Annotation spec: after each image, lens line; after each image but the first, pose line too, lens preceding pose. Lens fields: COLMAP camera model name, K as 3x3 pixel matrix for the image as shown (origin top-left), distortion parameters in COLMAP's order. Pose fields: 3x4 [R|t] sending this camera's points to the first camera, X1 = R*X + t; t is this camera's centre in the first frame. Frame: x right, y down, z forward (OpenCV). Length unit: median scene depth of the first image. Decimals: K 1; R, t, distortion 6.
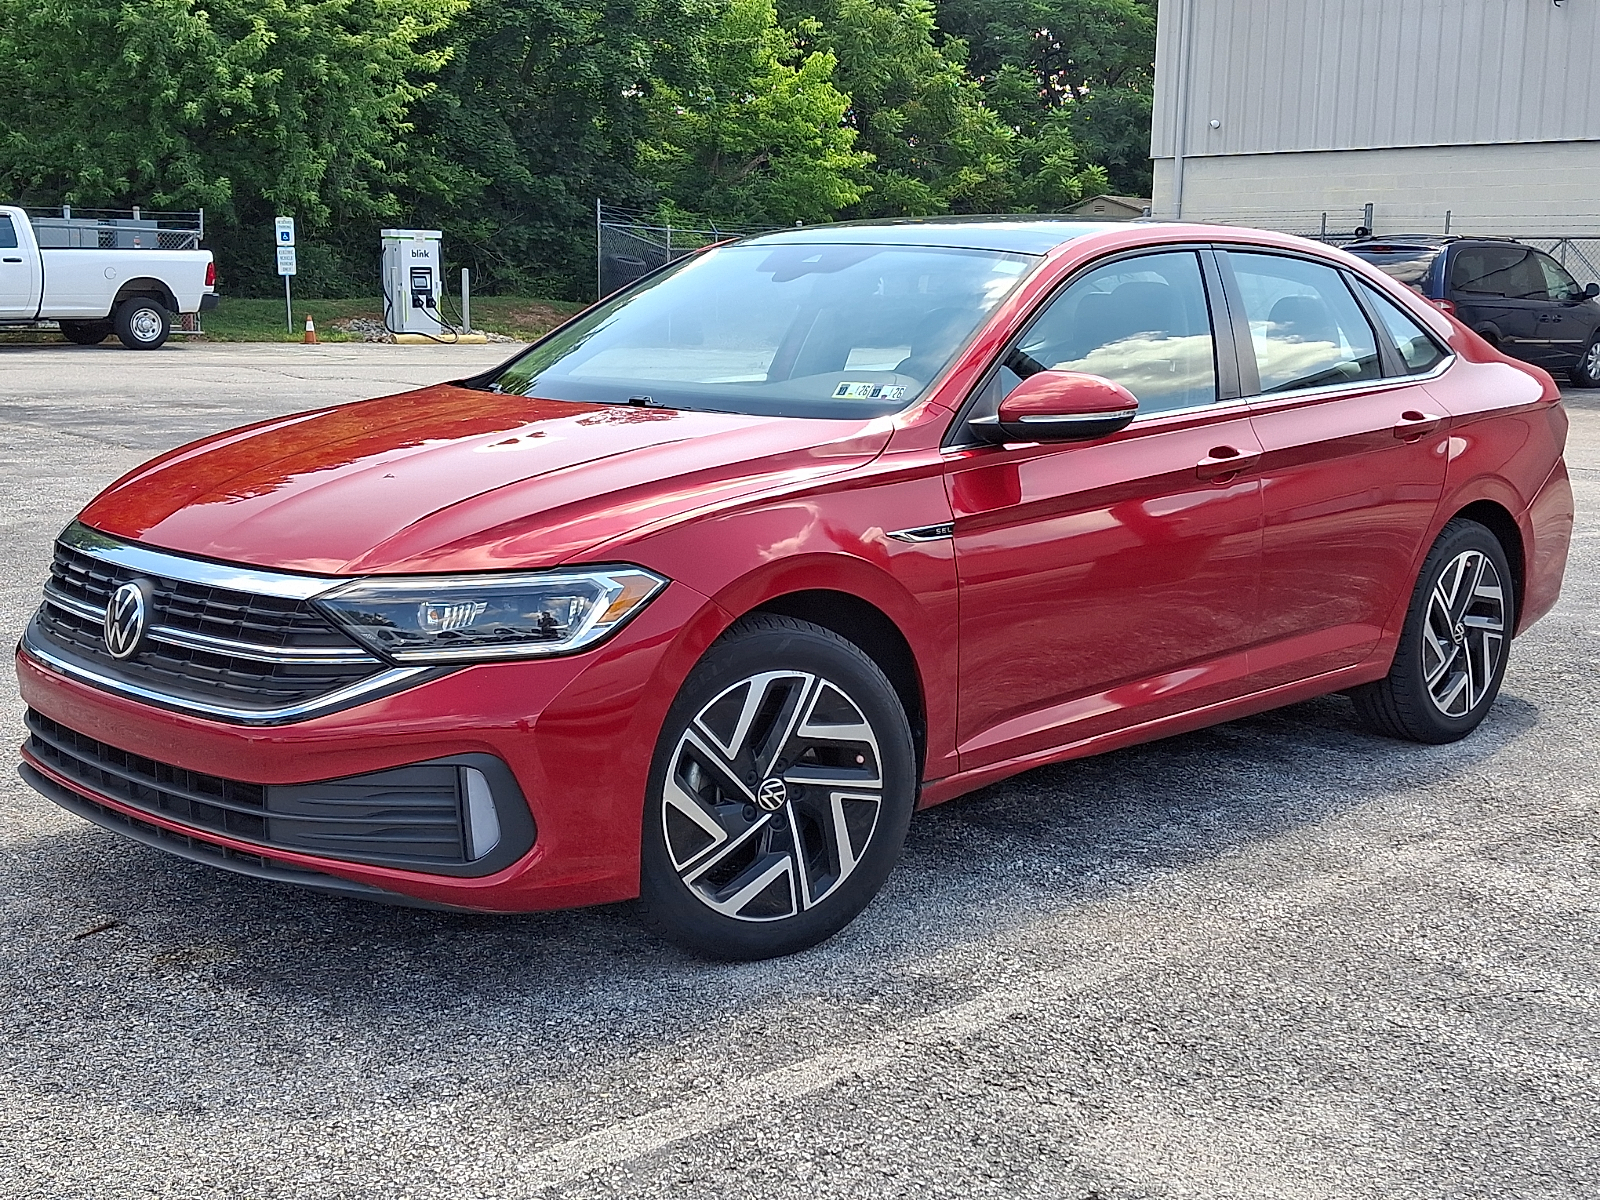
lens RADIAL K [[1911.0, 0, 799.9], [0, 1911.0, 555.1], [0, 0, 1]] dist [0.339587, -1.262969]
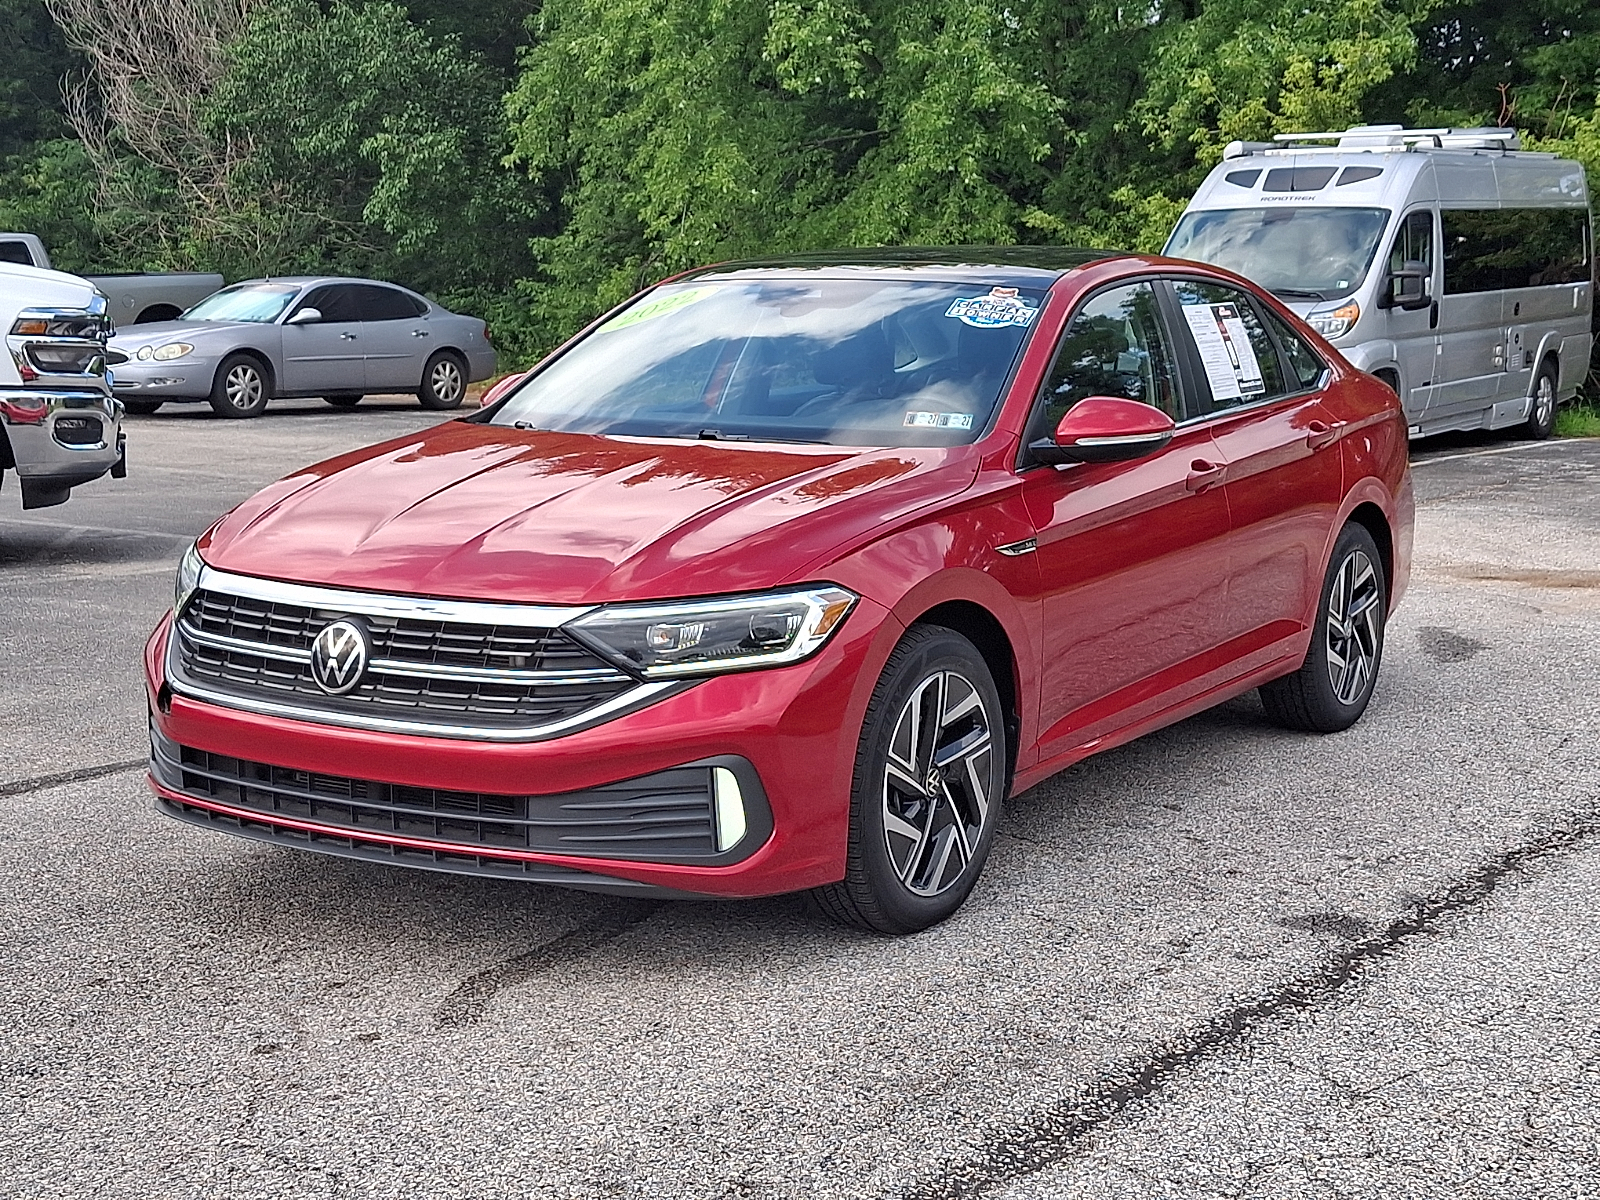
lens RADIAL K [[2279.8, 0, 808.2], [0, 2279.8, 608.4], [0, 0, 1]] dist [0.221388, -0.660515]
pose [[0.973618, -0.044732, 0.223757, -0.380694], [0.042922, 0.998995, 0.012948, 0.001559], [-0.224111, -0.003003, 0.974559, -0.285276]]
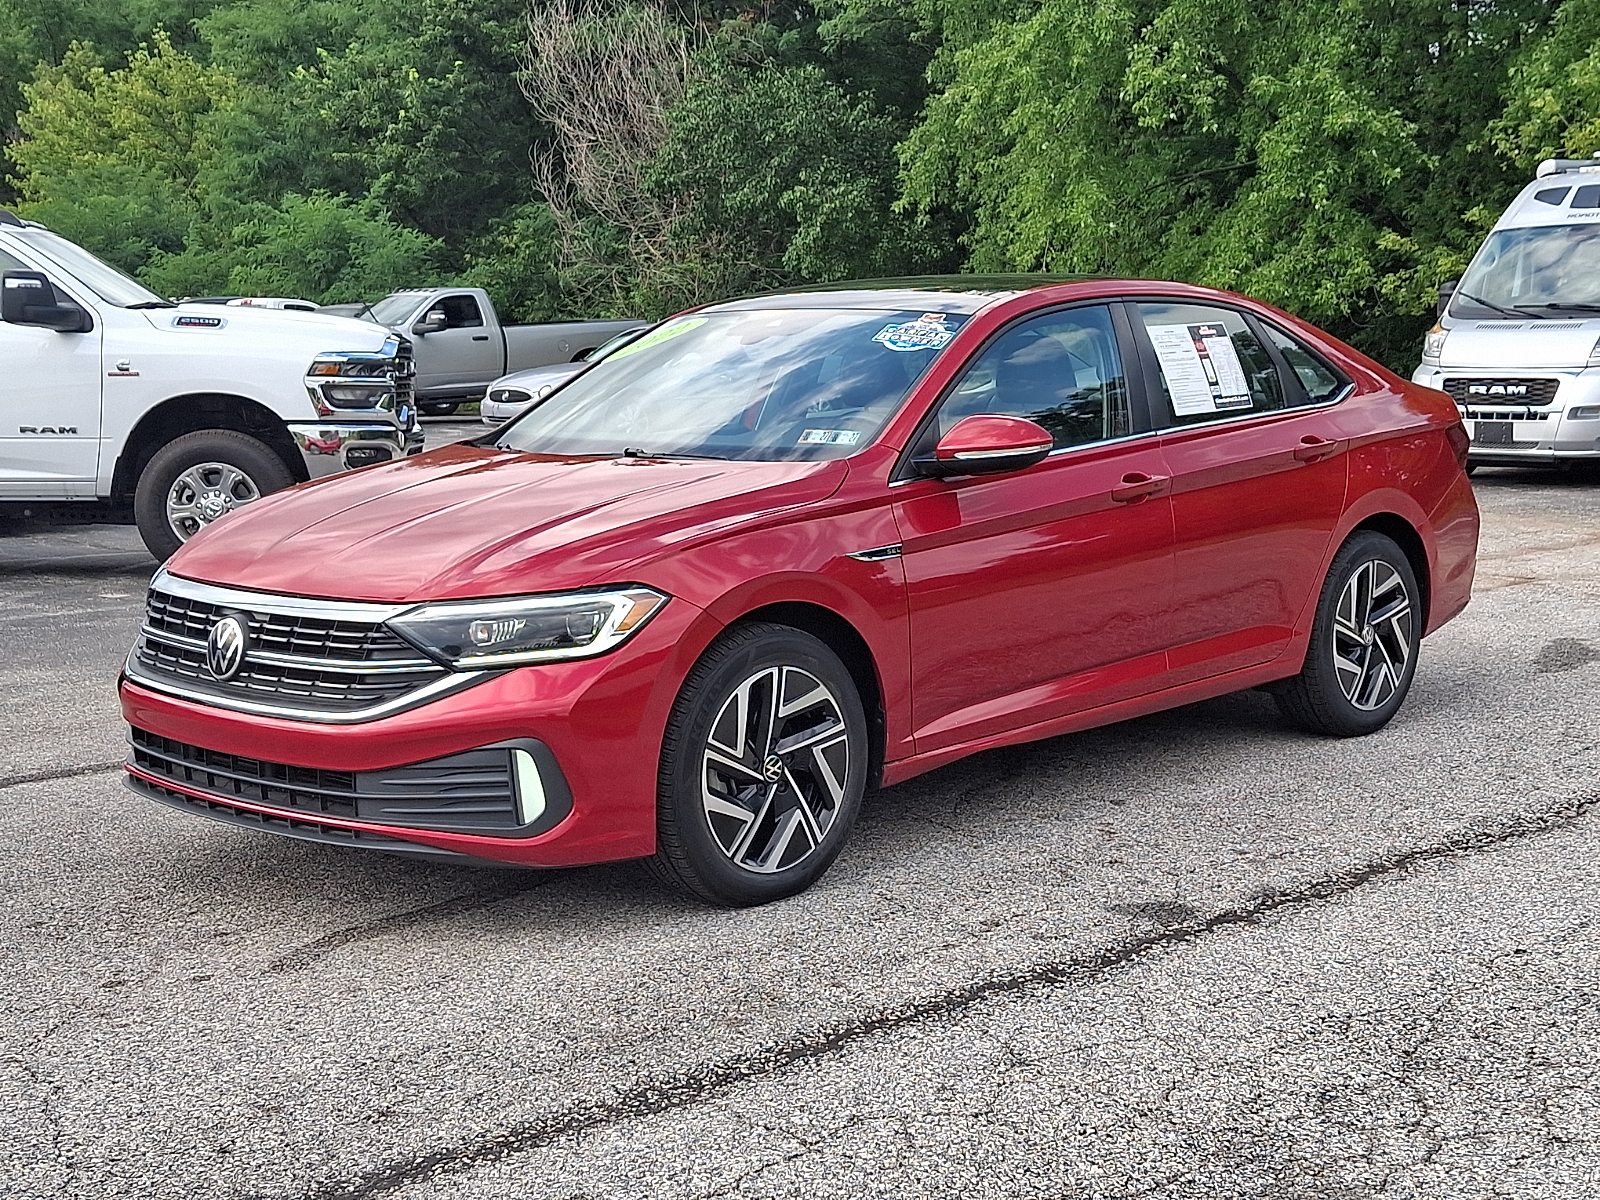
lens RADIAL K [[2155.9, 0, 807.1], [0, 2155.9, 601.9], [0, 0, 1]] dist [0.228504, -0.658491]
pose [[0.999092, -0.039168, 0.016782, -0.002919], [0.039274, 0.999210, -0.006066, 0.027281], [-0.016531, 0.006720, 0.999841, -0.379306]]
